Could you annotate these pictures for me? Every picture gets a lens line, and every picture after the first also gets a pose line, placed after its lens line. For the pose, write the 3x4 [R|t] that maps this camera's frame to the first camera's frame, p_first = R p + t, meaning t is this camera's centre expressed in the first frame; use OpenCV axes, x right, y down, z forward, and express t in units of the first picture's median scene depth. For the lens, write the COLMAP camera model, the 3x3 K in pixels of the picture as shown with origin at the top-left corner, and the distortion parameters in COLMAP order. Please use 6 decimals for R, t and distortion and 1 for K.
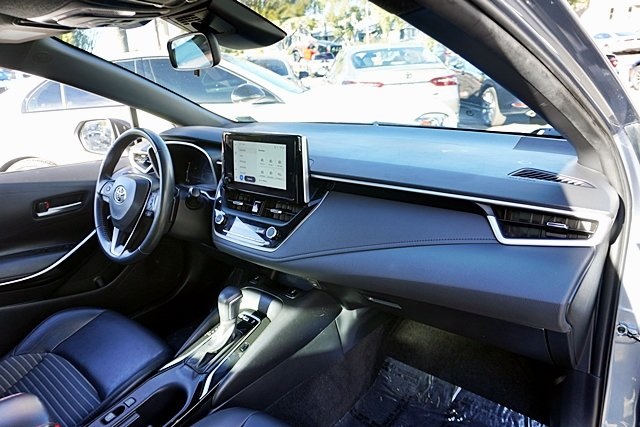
lens RADIAL K [[430.6, 0, 320.0], [0, 430.6, 213.5], [0, 0, 1]] dist [-0.051290, 0.042877]
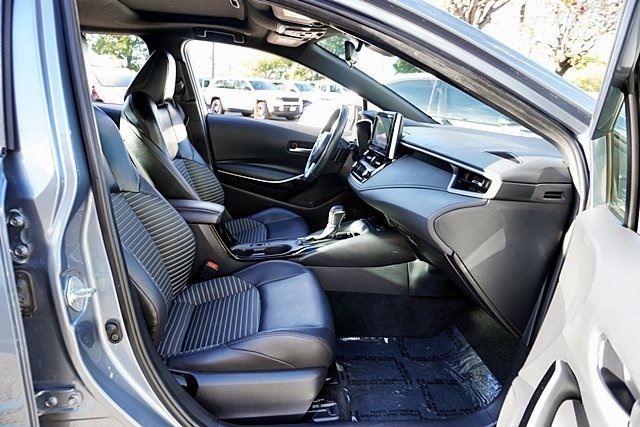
lens RADIAL K [[430.6, 0, 320.0], [0, 430.6, 213.5], [0, 0, 1]] dist [-0.051290, 0.042877]
pose [[0.704739, 0.281465, -0.651246, 0.718521], [-0.329909, 0.942666, 0.050408, 0.140055], [0.628095, 0.179327, 0.757191, -0.195587]]
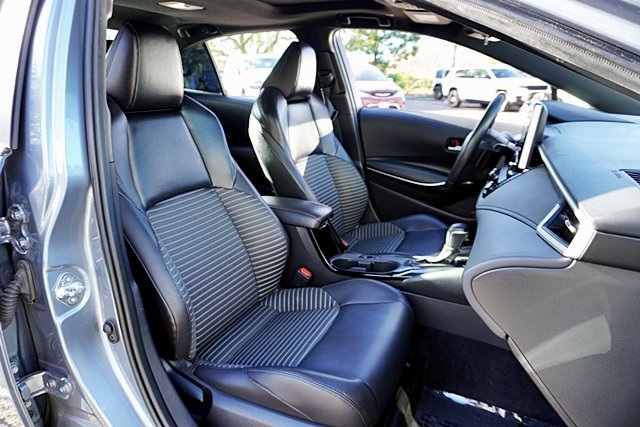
lens RADIAL K [[430.6, 0, 320.0], [0, 430.6, 213.5], [0, 0, 1]] dist [-0.051290, 0.042877]
pose [[0.244036, 0.348205, -0.905097, 0.729817], [-0.346367, 0.903050, 0.254028, -0.016394], [0.905801, 0.251504, 0.340983, 0.216249]]
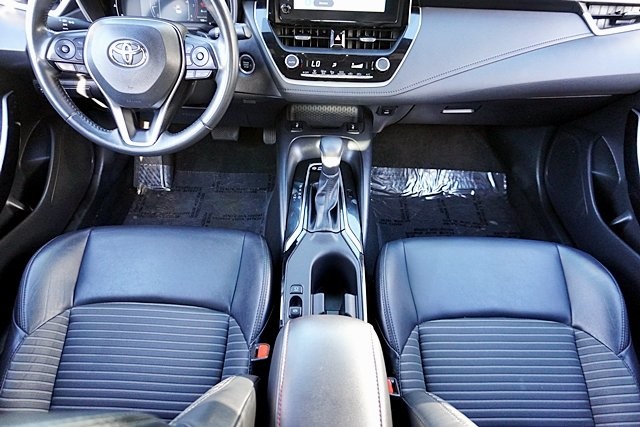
lens RADIAL K [[430.6, 0, 320.0], [0, 430.6, 213.5], [0, 0, 1]] dist [-0.051290, 0.042877]
pose [[0.777212, -0.364610, 0.512837, -0.702879], [0.127722, 0.889457, 0.438809, -0.078582], [-0.616140, -0.275547, 0.737865, 0.290475]]
